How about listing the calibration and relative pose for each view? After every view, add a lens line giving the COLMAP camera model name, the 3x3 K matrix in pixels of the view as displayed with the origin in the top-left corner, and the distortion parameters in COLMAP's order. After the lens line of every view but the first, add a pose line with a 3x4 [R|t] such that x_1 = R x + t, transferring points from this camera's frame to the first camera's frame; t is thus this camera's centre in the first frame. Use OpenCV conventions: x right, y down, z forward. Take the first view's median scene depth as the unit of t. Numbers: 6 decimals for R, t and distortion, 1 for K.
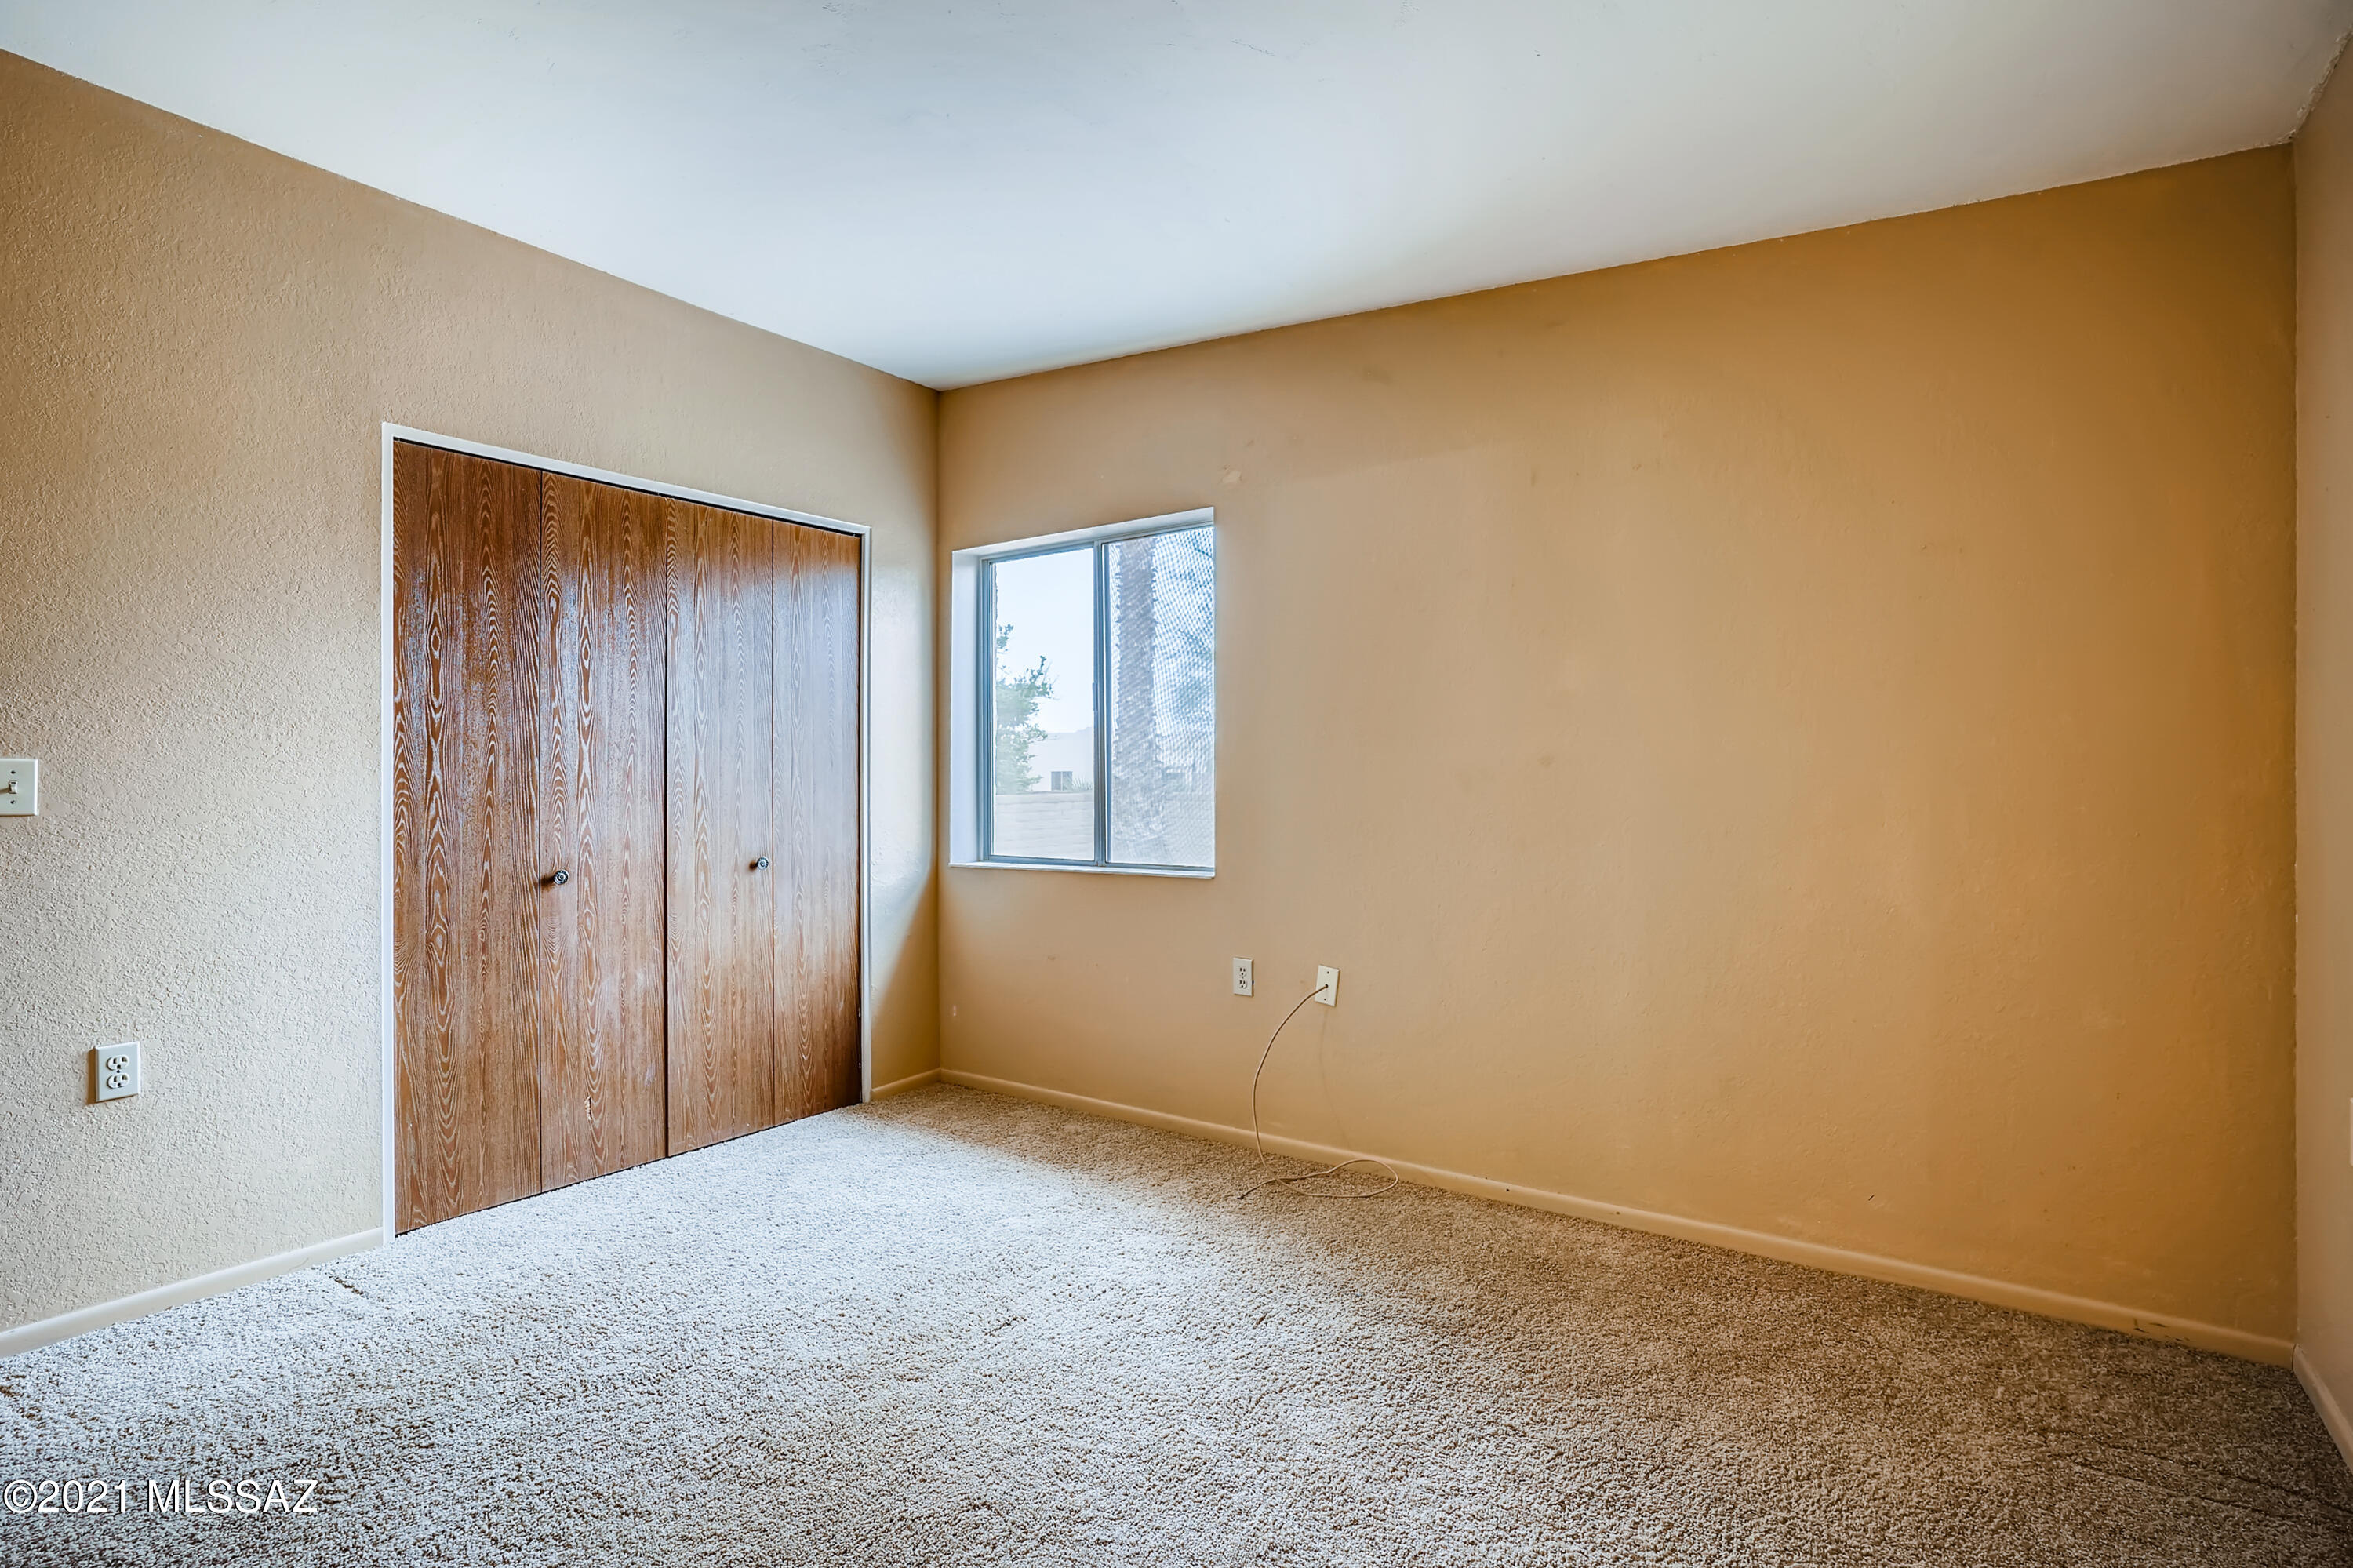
lens RADIAL K [[1156.6, 0, 1183.4], [0, 1156.6, 783.1], [0, 0, 1]] dist [0.002626, 0.004292]
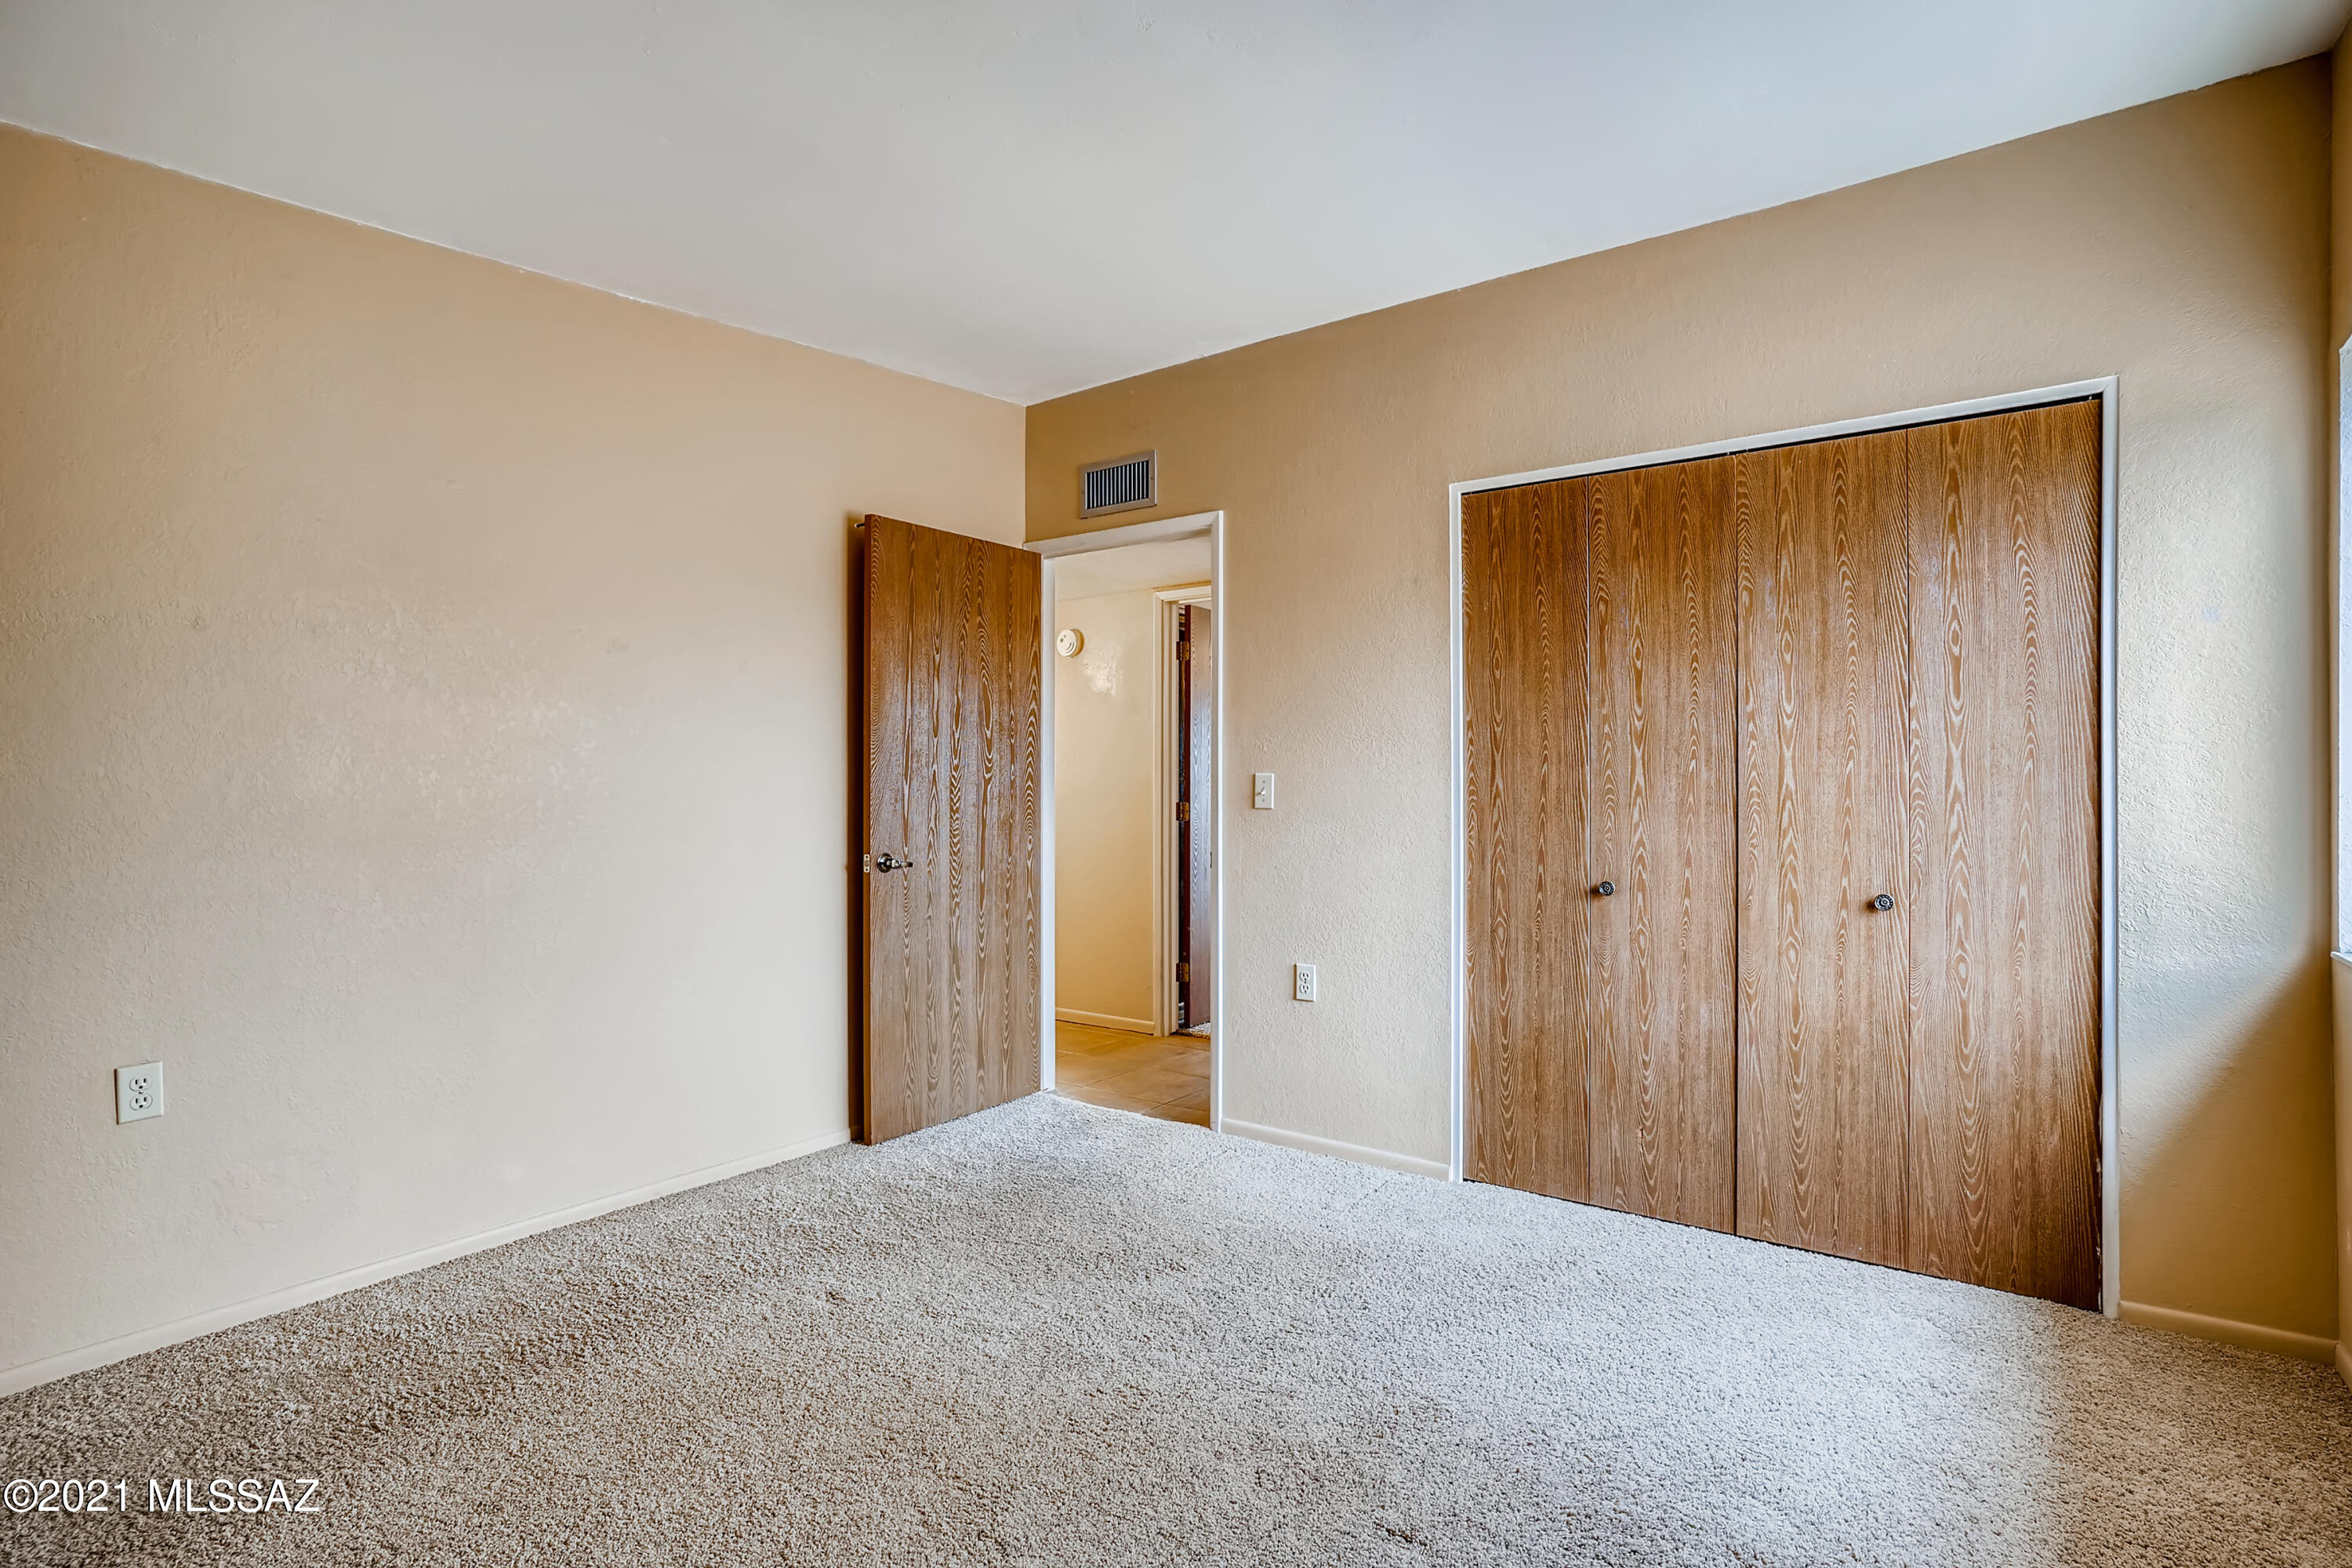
lens RADIAL K [[1156.1, 0, 1188.1], [0, 1156.1, 788.1], [0, 0, 1]] dist [0.002626, 0.004292]
pose [[0.005572, 0.003235, -0.999979, 0.423952], [-0.006027, 0.999977, 0.003201, -0.003642], [0.999966, 0.006009, 0.005592, 0.635844]]
